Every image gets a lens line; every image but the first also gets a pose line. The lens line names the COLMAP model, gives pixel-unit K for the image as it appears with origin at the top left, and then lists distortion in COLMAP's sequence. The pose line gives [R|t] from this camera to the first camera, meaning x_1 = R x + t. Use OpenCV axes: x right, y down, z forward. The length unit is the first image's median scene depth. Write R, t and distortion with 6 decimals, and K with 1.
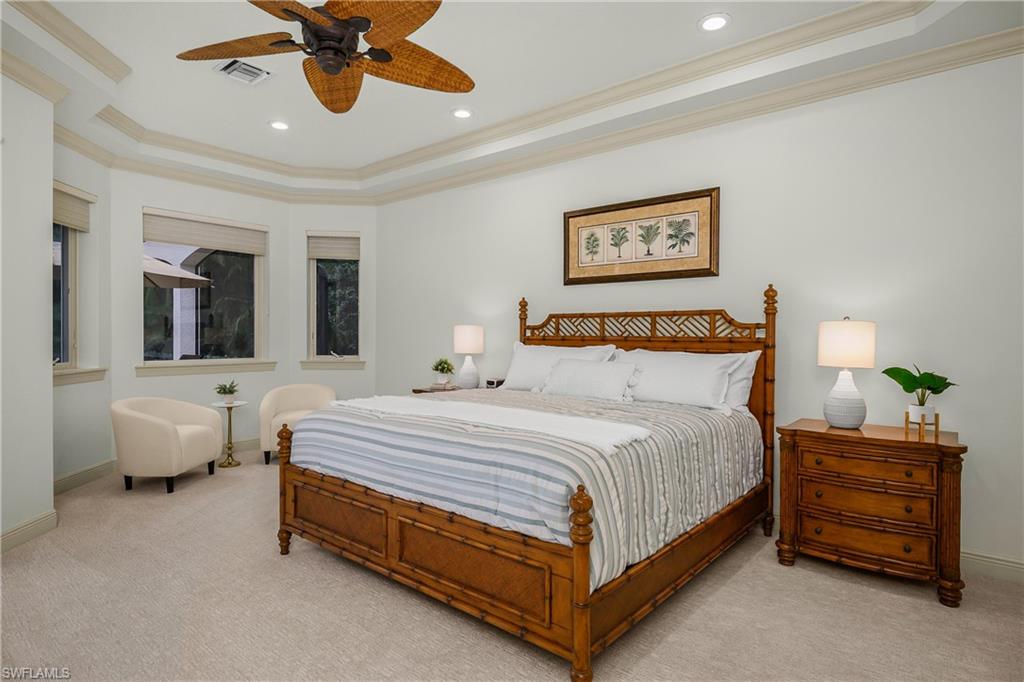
lens RADIAL K [[550.0, 0, 523.6], [0, 550.0, 339.0], [0, 0, 1]] dist [0.001086, -0.002004]
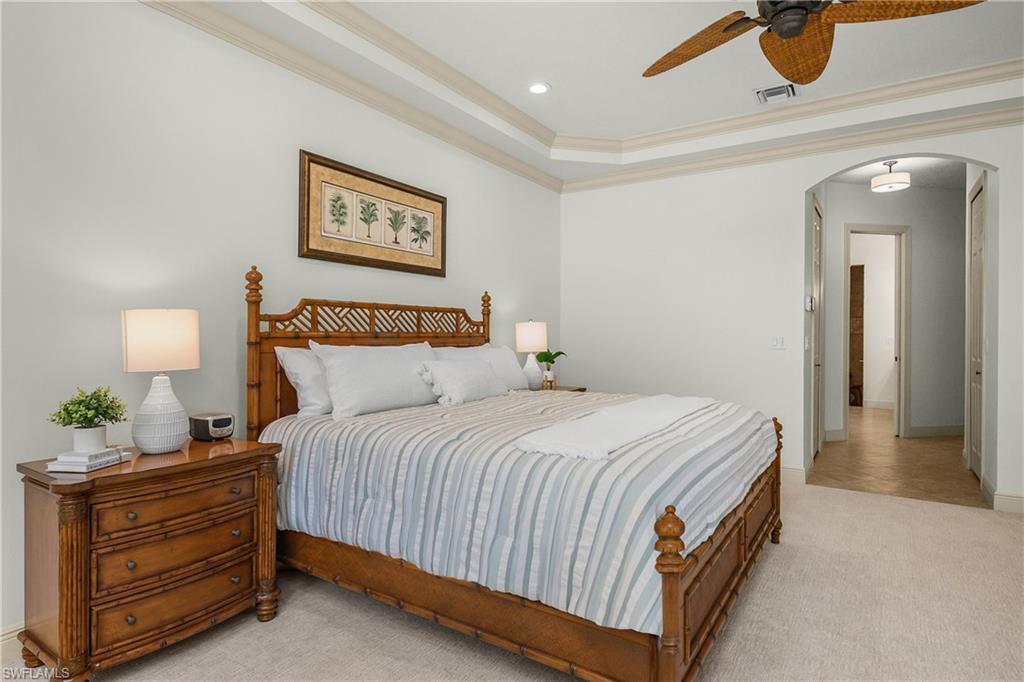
lens RADIAL K [[550.0, 0, 523.6], [0, 550.0, 339.0], [0, 0, 1]] dist [0.001086, -0.002004]
pose [[-0.128845, -0.021289, 0.991436, -0.688315], [-0.003858, 0.999773, 0.020966, -0.012540], [-0.991657, -0.001123, -0.128898, 0.877992]]
